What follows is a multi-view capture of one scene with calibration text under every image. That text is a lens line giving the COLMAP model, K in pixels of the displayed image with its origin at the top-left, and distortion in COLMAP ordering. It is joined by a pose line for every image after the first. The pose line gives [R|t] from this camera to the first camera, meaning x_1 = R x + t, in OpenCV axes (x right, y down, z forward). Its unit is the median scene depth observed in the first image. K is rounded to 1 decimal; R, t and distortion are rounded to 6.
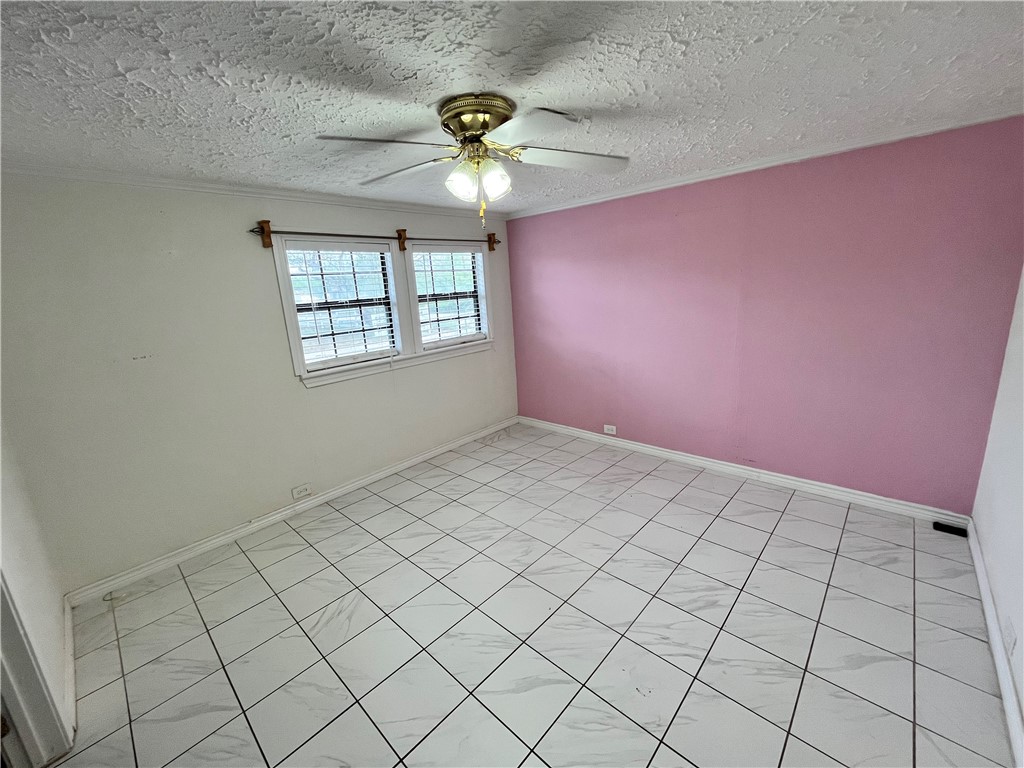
lens RADIAL K [[414.9, 0, 511.0], [0, 414.9, 383.3], [0, 0, 1]] dist [-0.002379, 0.000289]
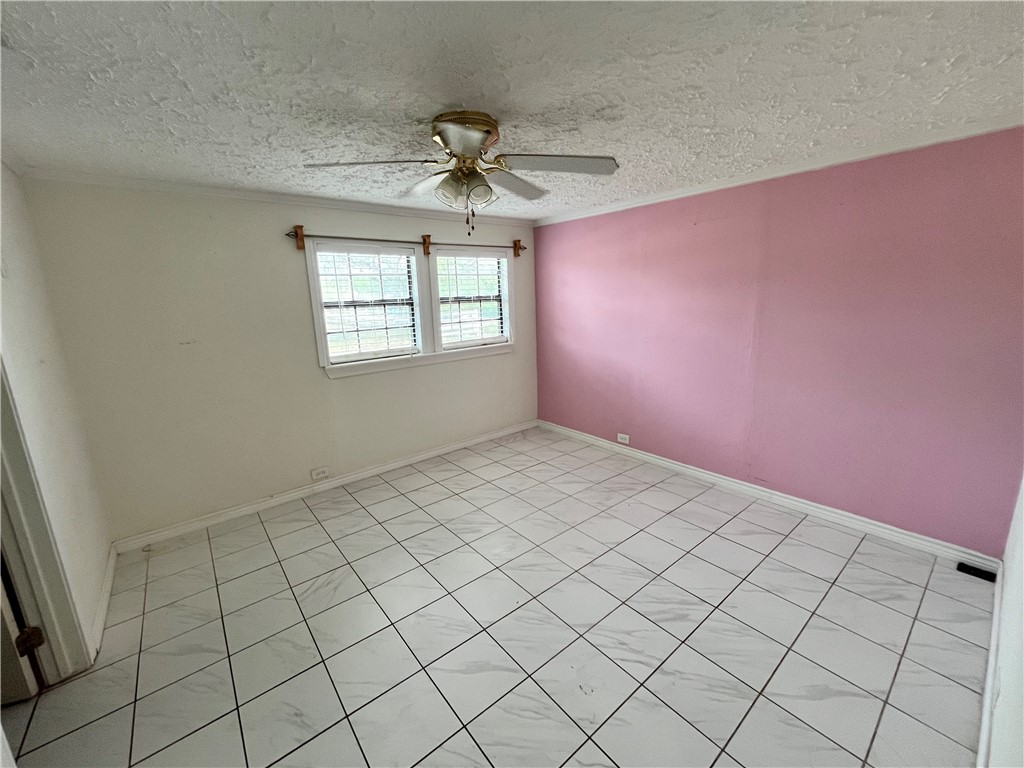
lens RADIAL K [[414.9, 0, 510.7], [0, 414.9, 383.6], [0, 0, 1]] dist [-0.002379, 0.000289]
pose [[0.990778, 0.055776, -0.123480, 0.135044], [-0.057442, 0.998299, -0.009969, 0.009449], [0.122714, 0.016970, 0.992297, -0.026775]]
